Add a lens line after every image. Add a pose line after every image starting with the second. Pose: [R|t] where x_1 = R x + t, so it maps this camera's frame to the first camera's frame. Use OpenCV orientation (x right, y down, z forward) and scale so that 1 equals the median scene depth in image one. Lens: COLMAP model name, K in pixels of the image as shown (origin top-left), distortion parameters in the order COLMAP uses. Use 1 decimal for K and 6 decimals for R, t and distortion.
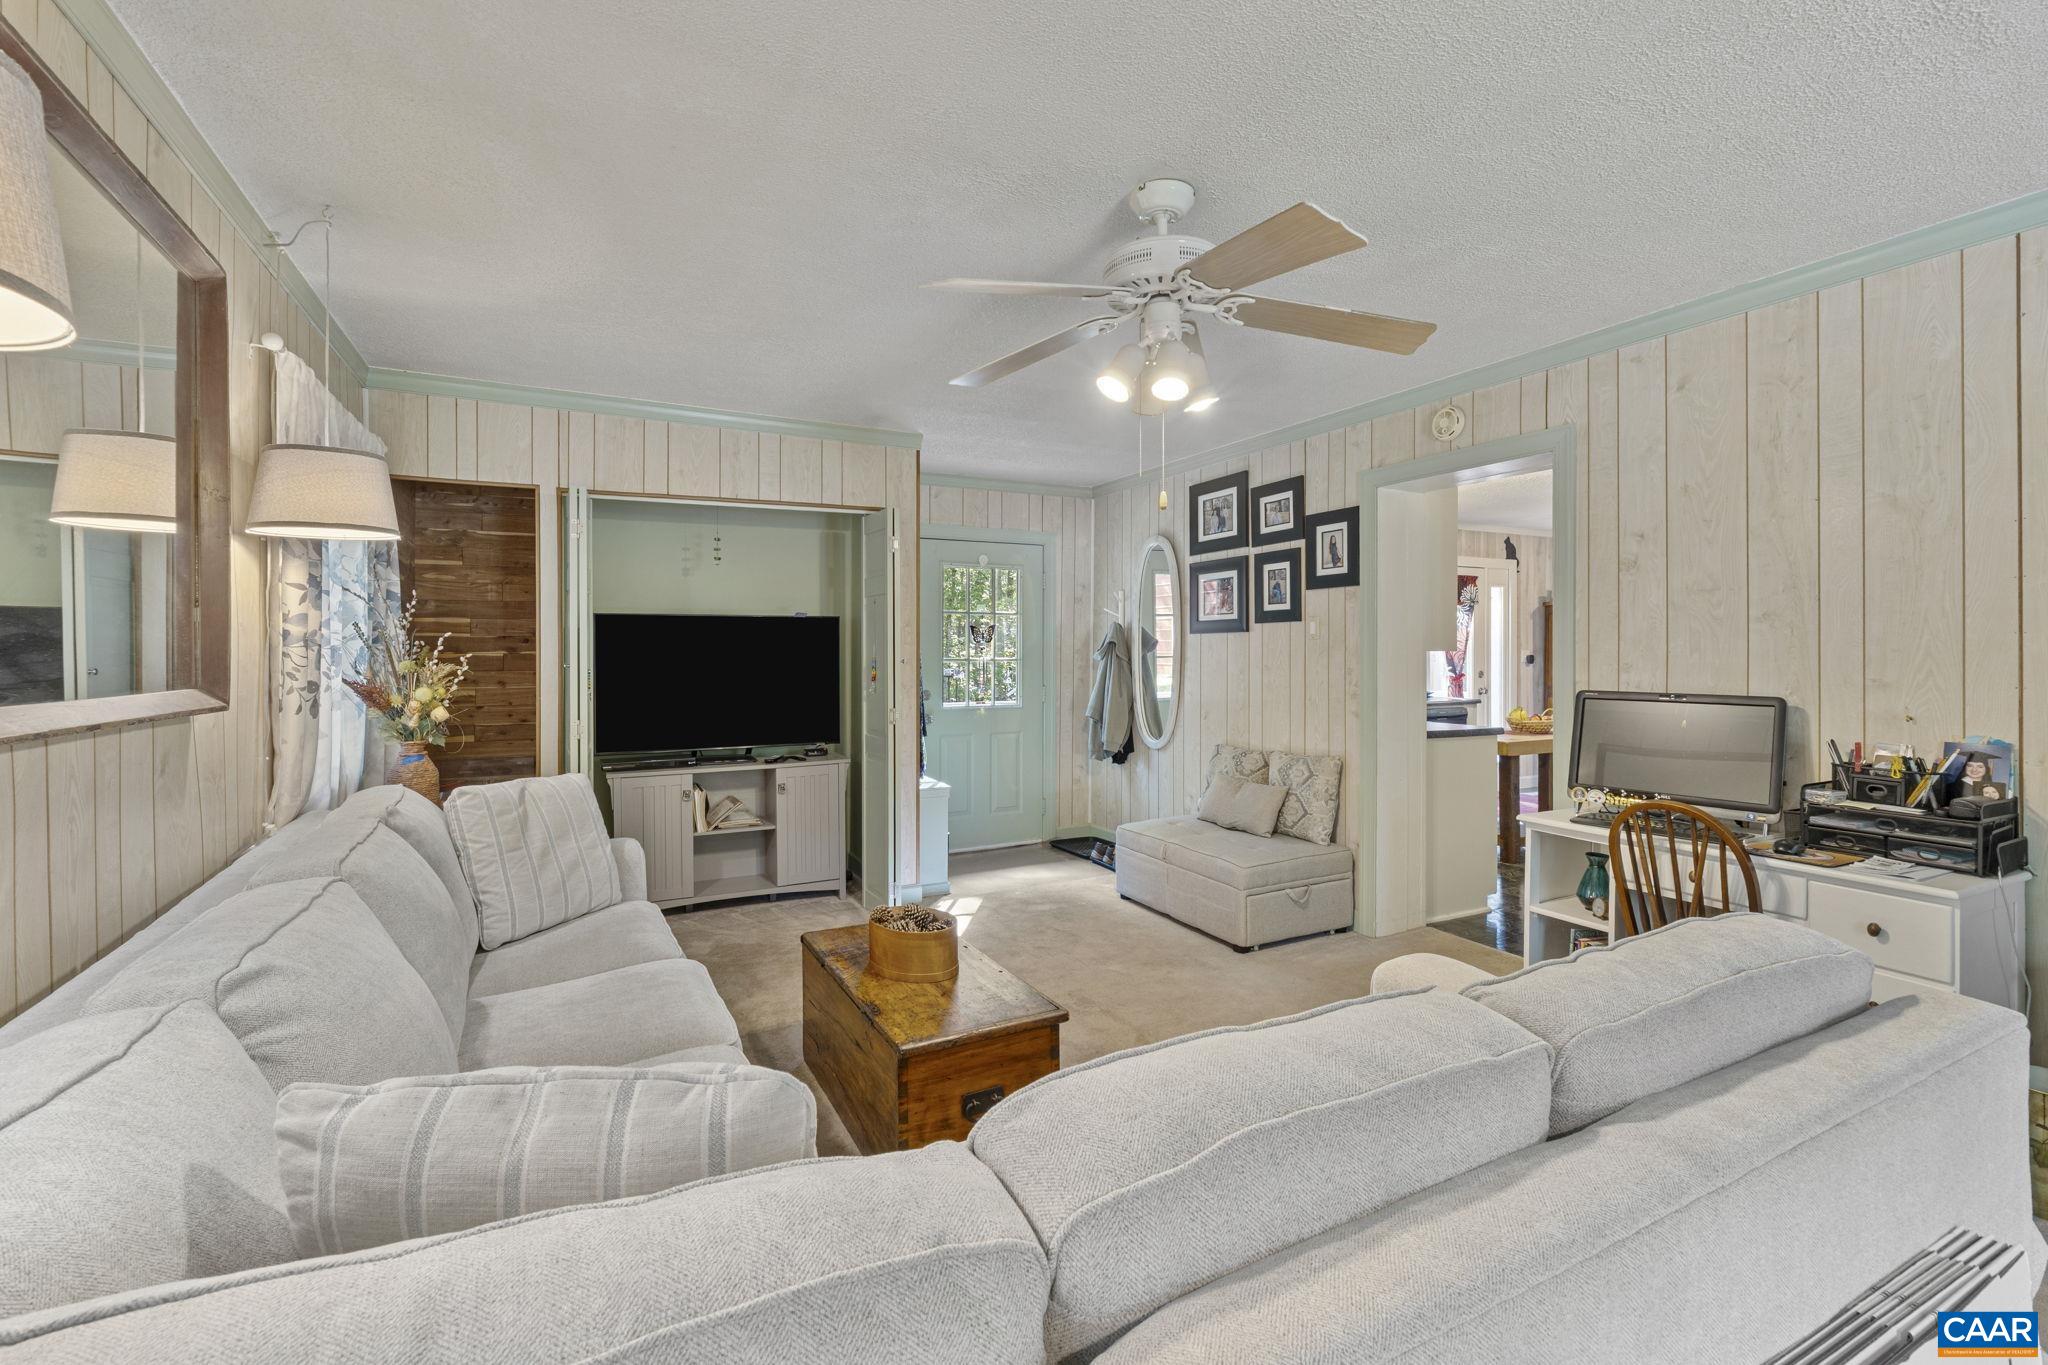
lens RADIAL K [[882.0, 0, 1018.4], [0, 882.0, 669.4], [0, 0, 1]] dist [-0.002692, -0.000367]
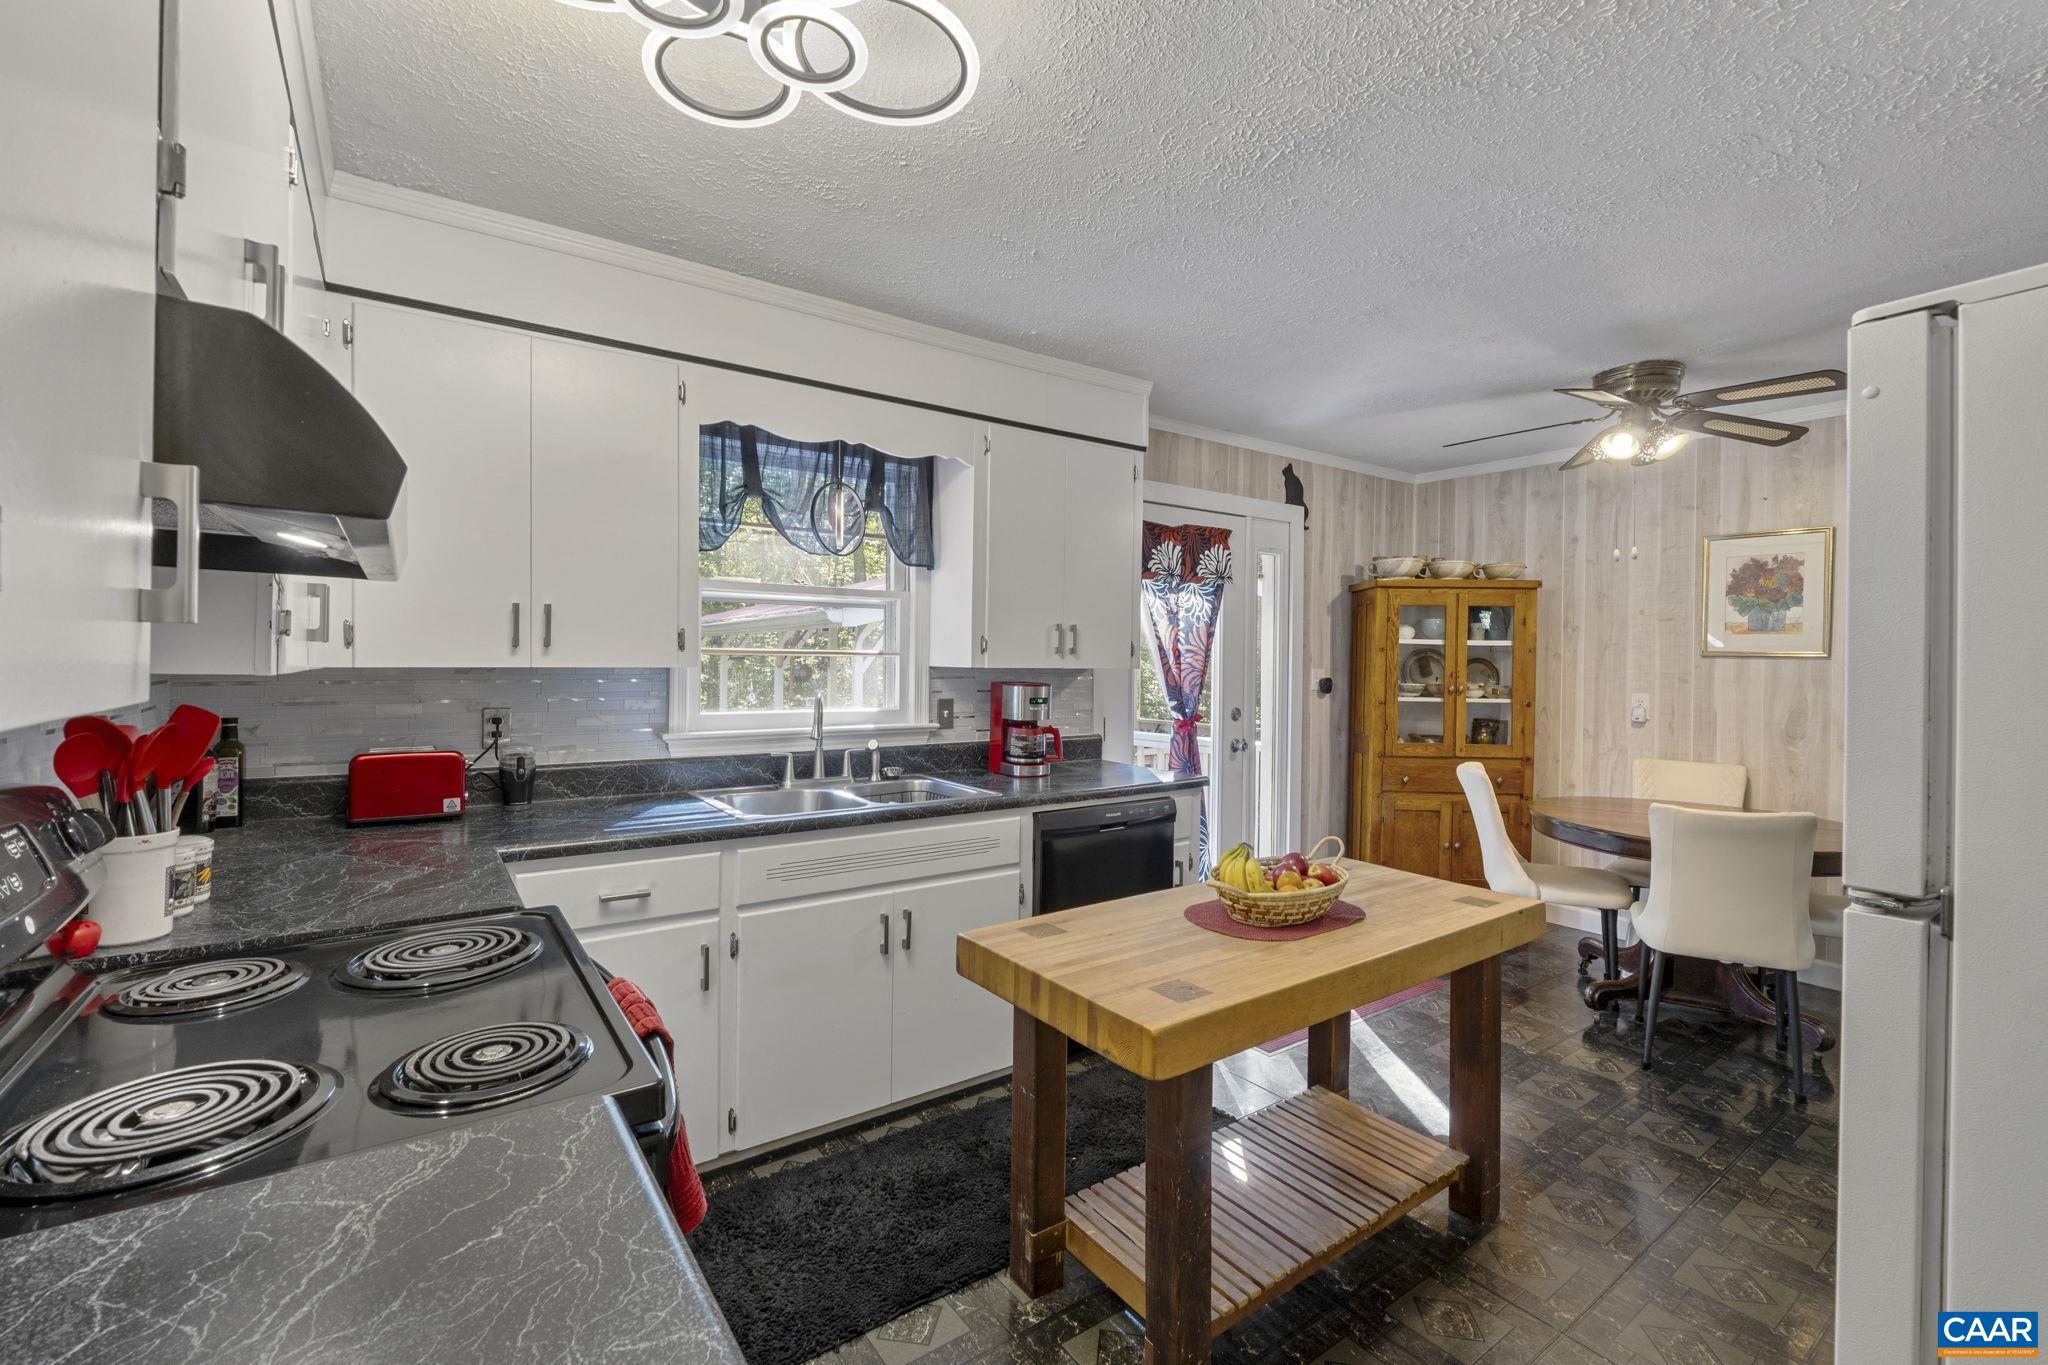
lens RADIAL K [[882.0, 0, 1018.4], [0, 882.0, 669.4], [0, 0, 1]] dist [-0.002692, -0.000367]
pose [[0.988335, 0.013217, 0.151721, 0.303223], [-0.013296, 0.999911, -0.000494, -0.019153], [-0.151714, -0.001529, 0.988423, 0.476090]]
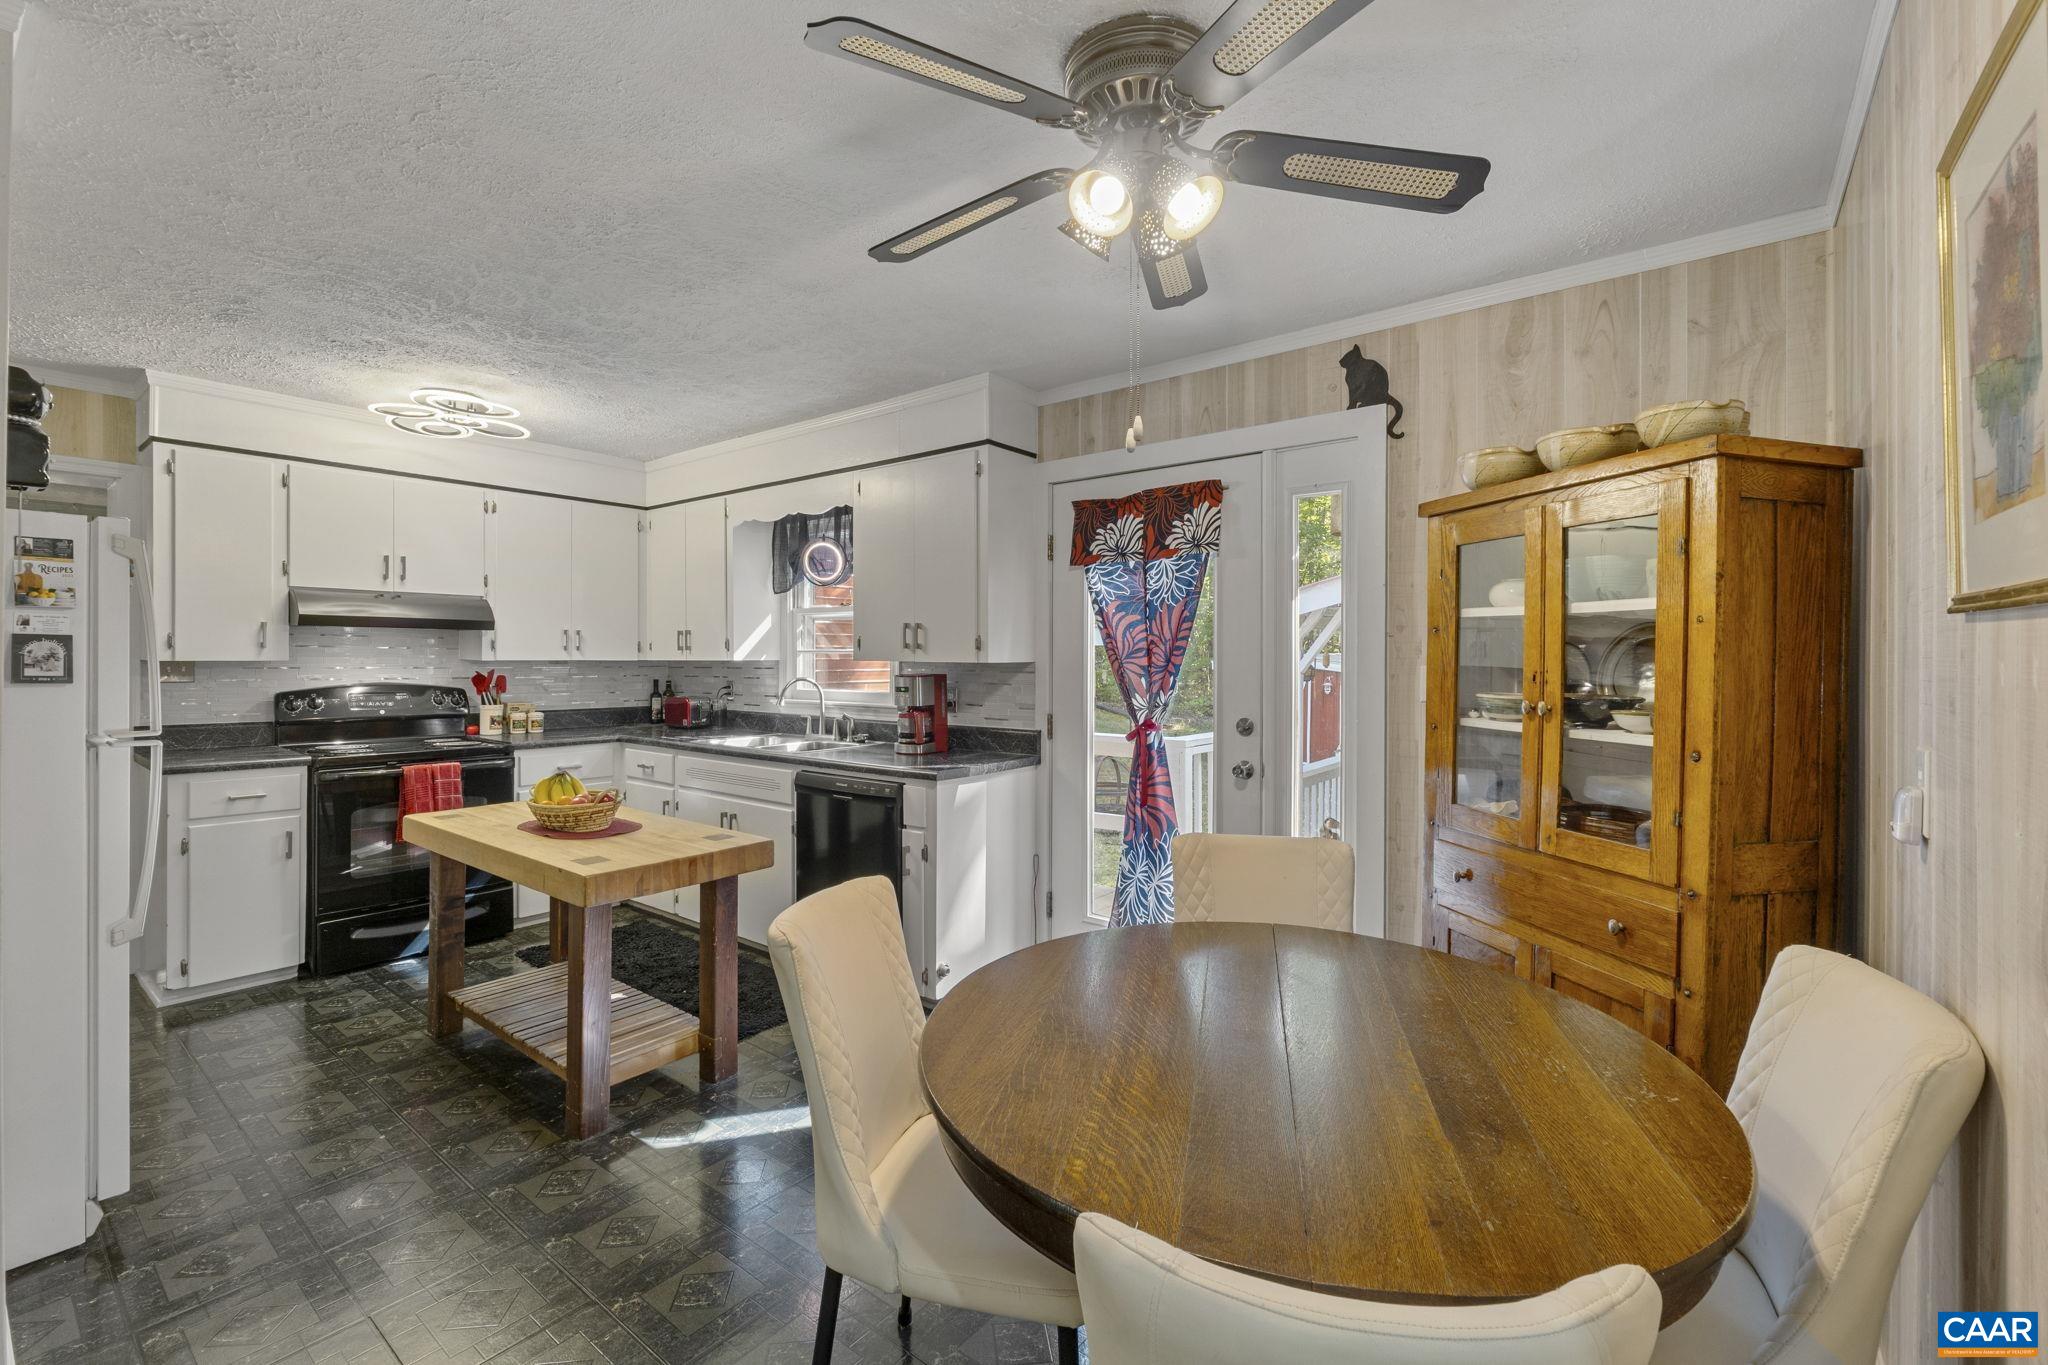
lens RADIAL K [[882.0, 0, 1018.4], [0, 882.0, 669.4], [0, 0, 1]] dist [-0.002692, -0.000367]
pose [[0.424177, 0.019638, -0.905366, 0.811018], [-0.013246, 0.999792, 0.015480, -0.023995], [0.905482, 0.005426, 0.424349, 0.719570]]
